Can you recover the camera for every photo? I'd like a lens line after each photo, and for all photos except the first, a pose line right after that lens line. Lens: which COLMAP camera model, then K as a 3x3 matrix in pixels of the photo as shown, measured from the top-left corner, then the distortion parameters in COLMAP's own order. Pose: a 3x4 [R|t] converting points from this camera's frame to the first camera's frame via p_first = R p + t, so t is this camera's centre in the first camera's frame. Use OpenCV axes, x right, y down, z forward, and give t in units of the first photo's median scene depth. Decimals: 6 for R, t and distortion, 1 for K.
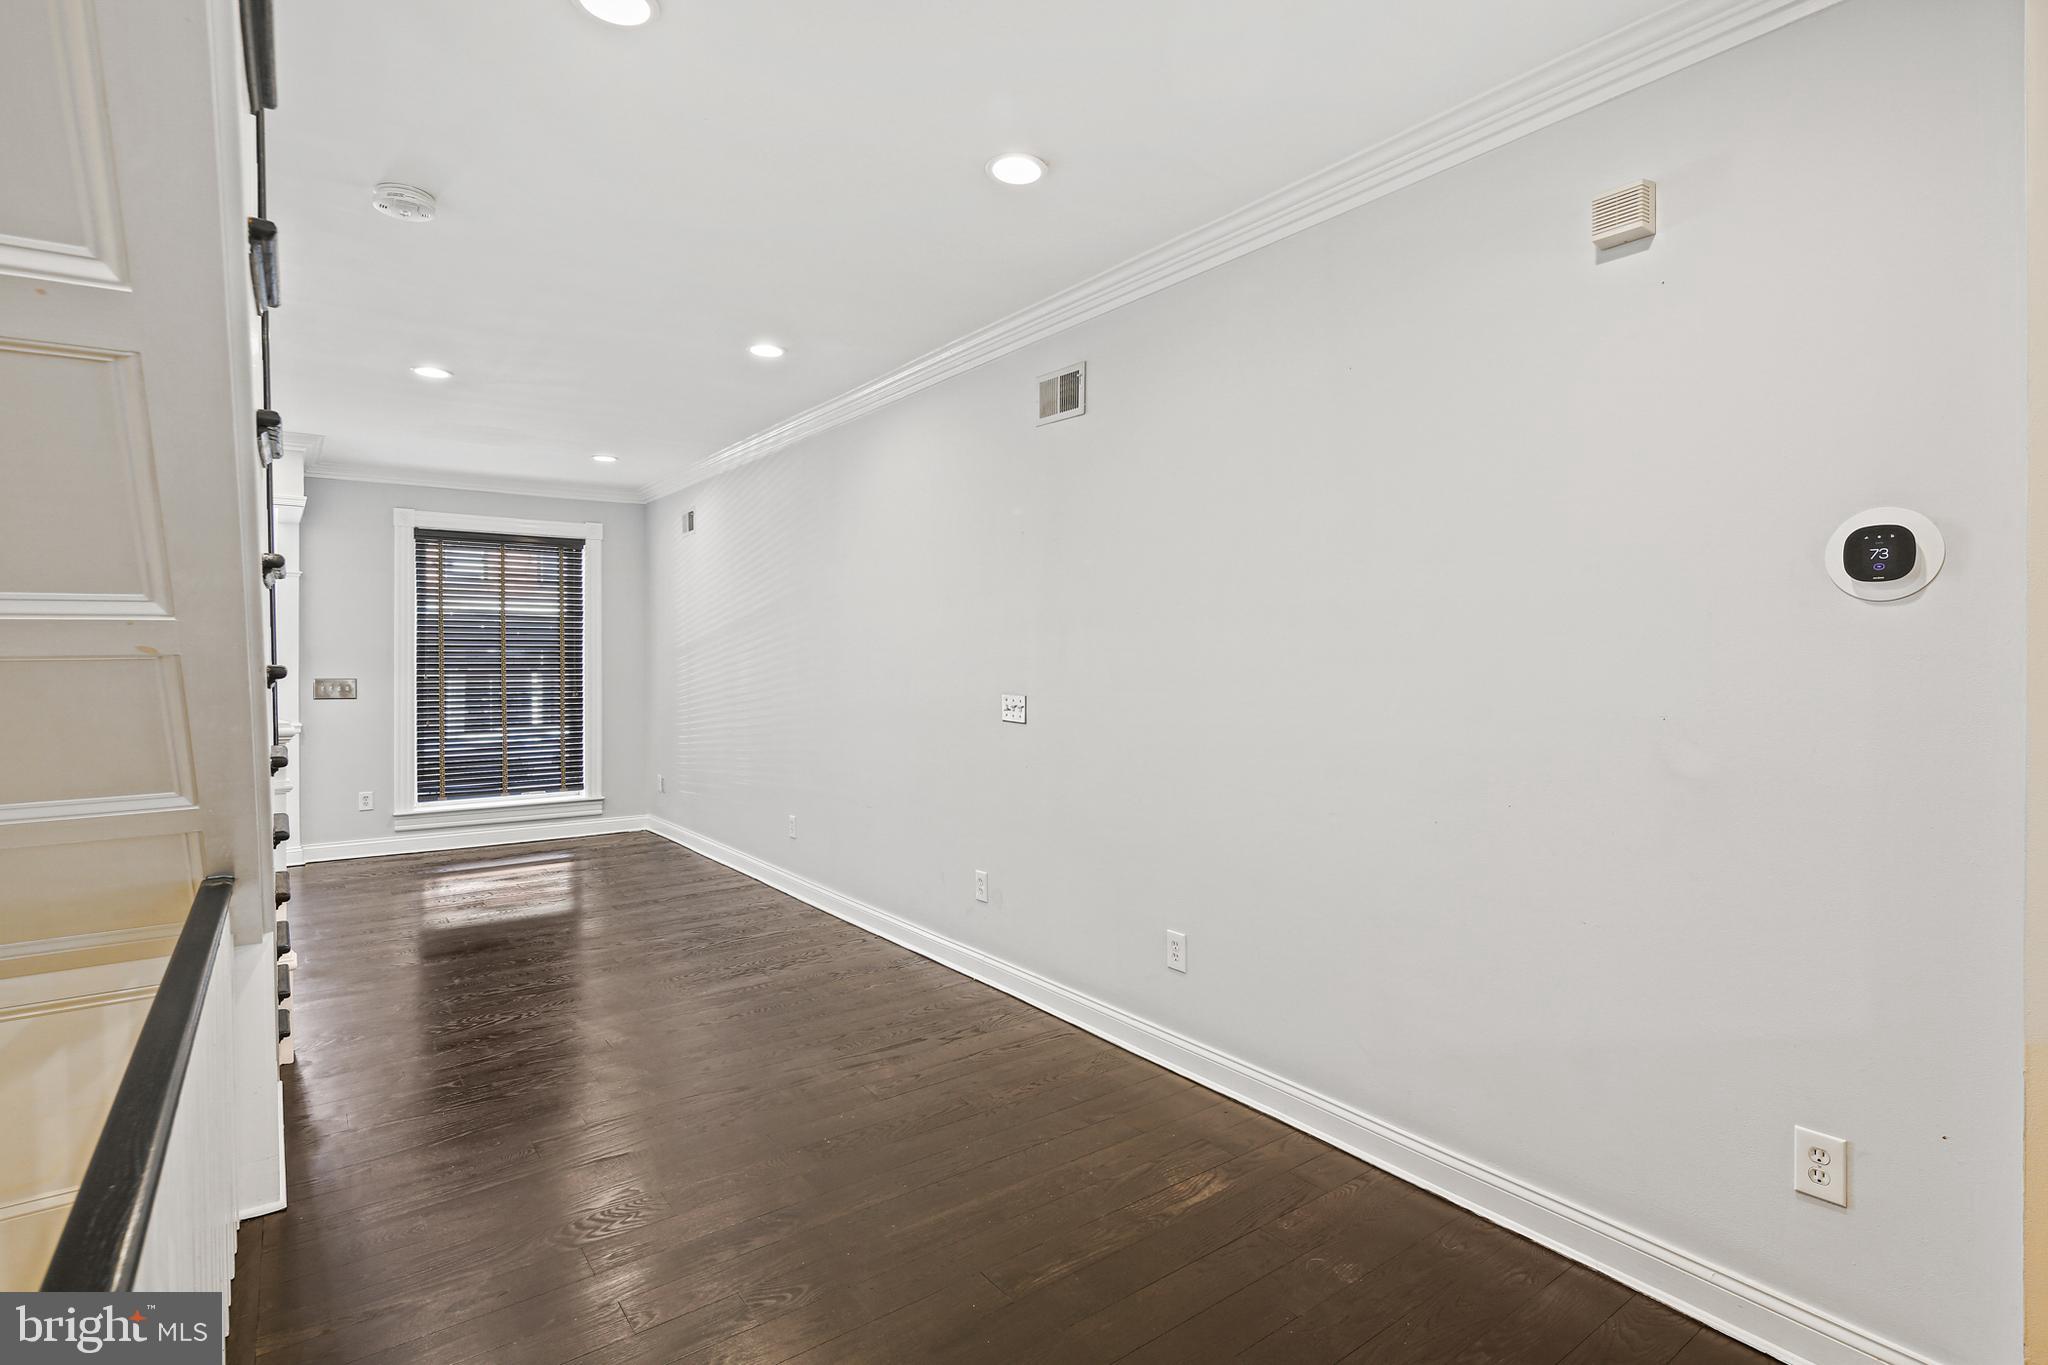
lens RADIAL K [[1001.7, 0, 1027.4], [0, 1001.7, 680.4], [0, 0, 1]] dist [0.003609, -0.004237]
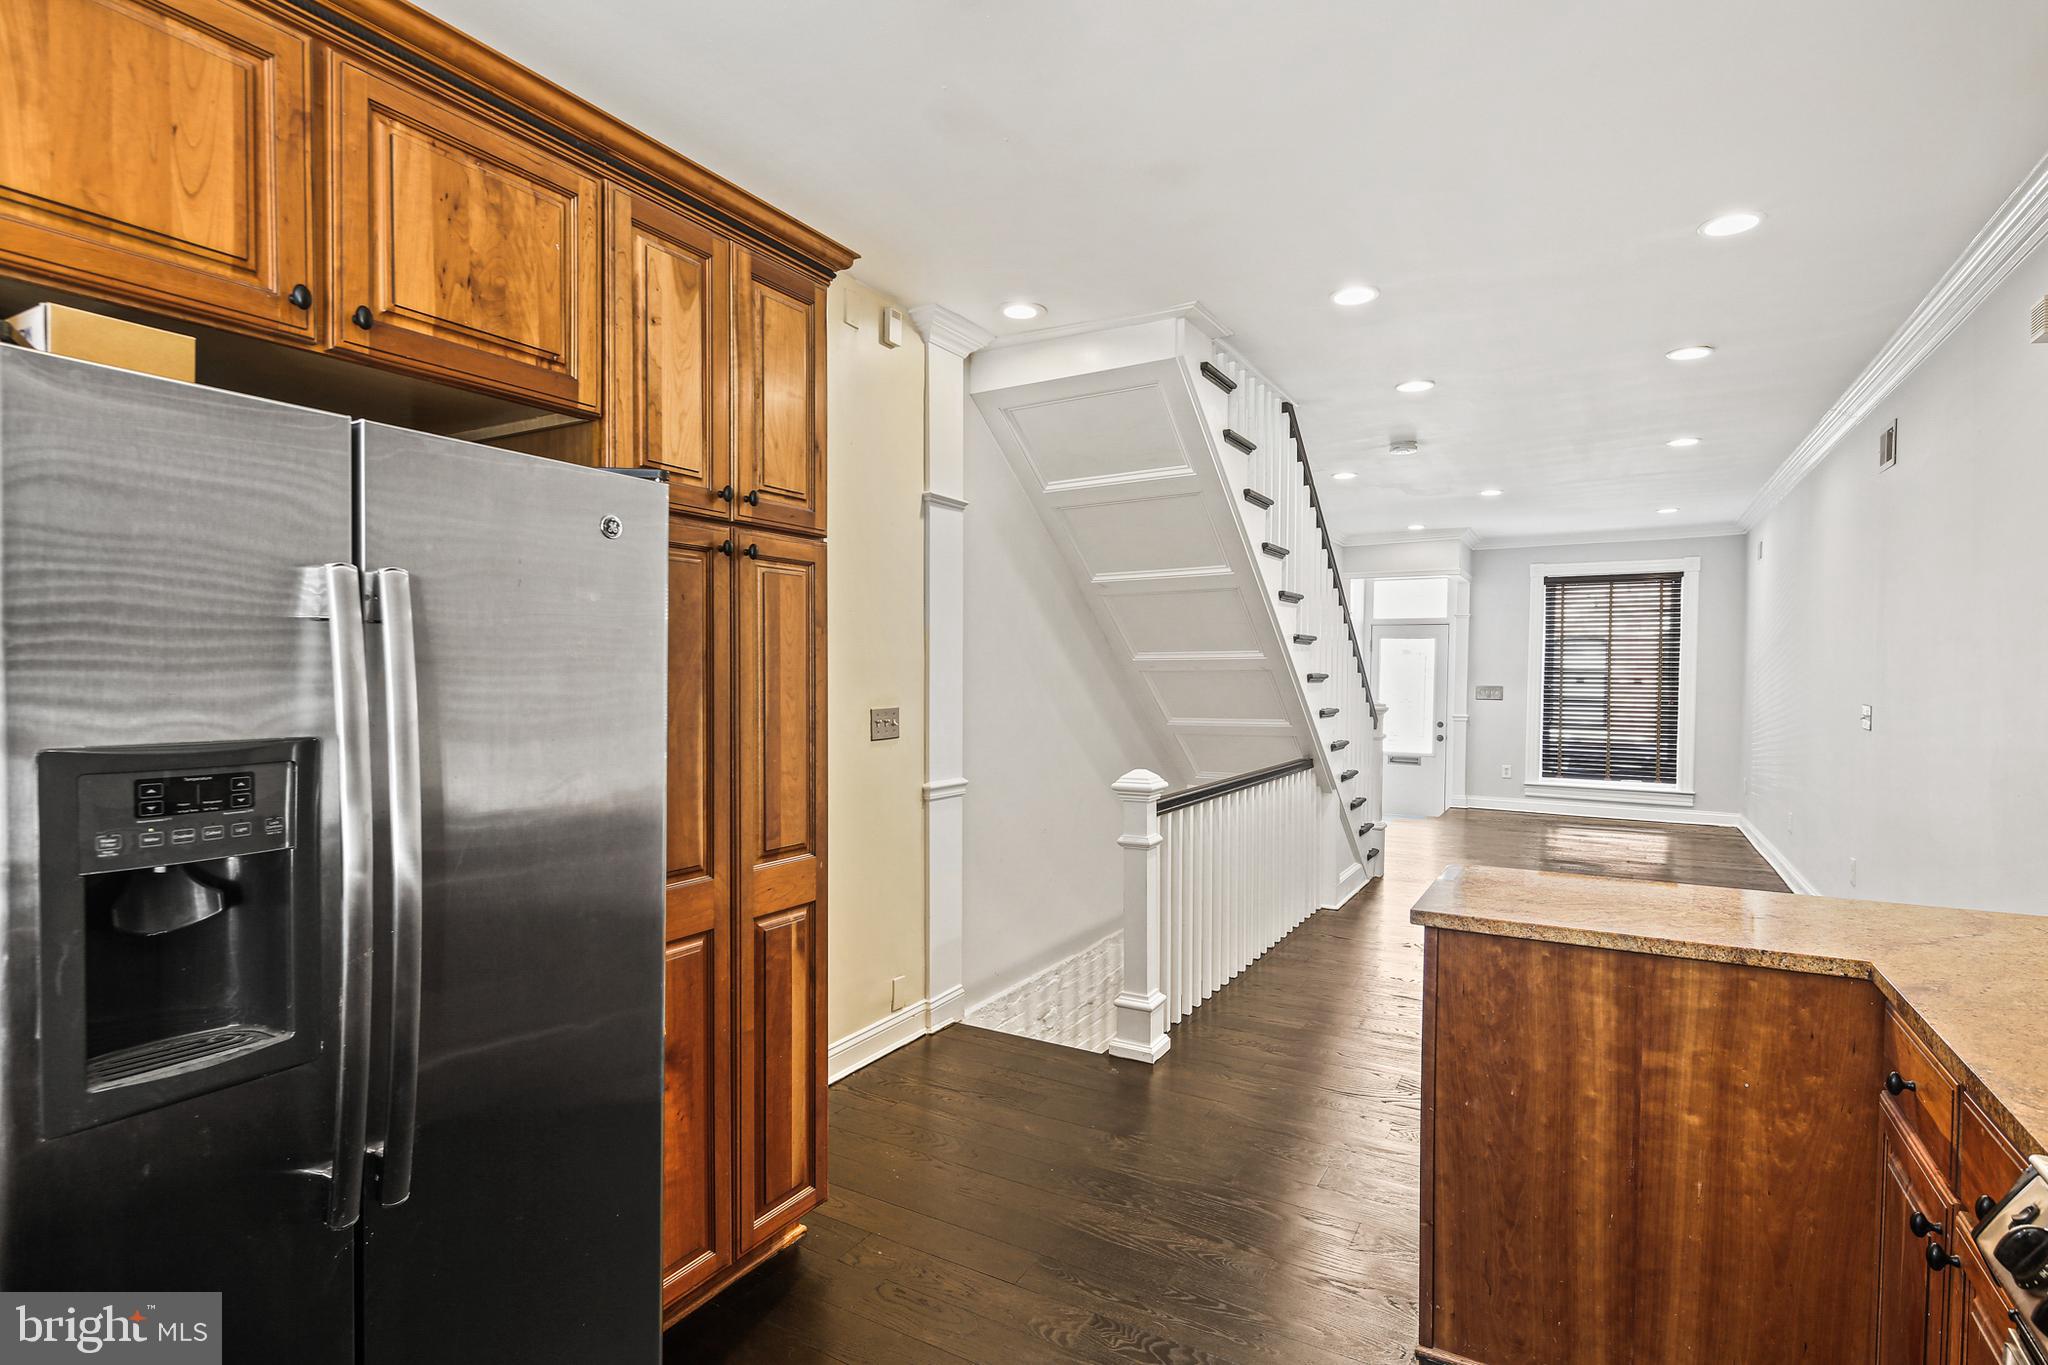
lens RADIAL K [[1001.7, 0, 1027.4], [0, 1001.7, 685.3], [0, 0, 1]] dist [0.003609, -0.004237]
pose [[0.396760, 0.018190, -0.917742, 0.342214], [-0.027608, 0.999588, 0.007876, 0.004615], [0.917507, 0.022212, 0.397098, -0.177177]]
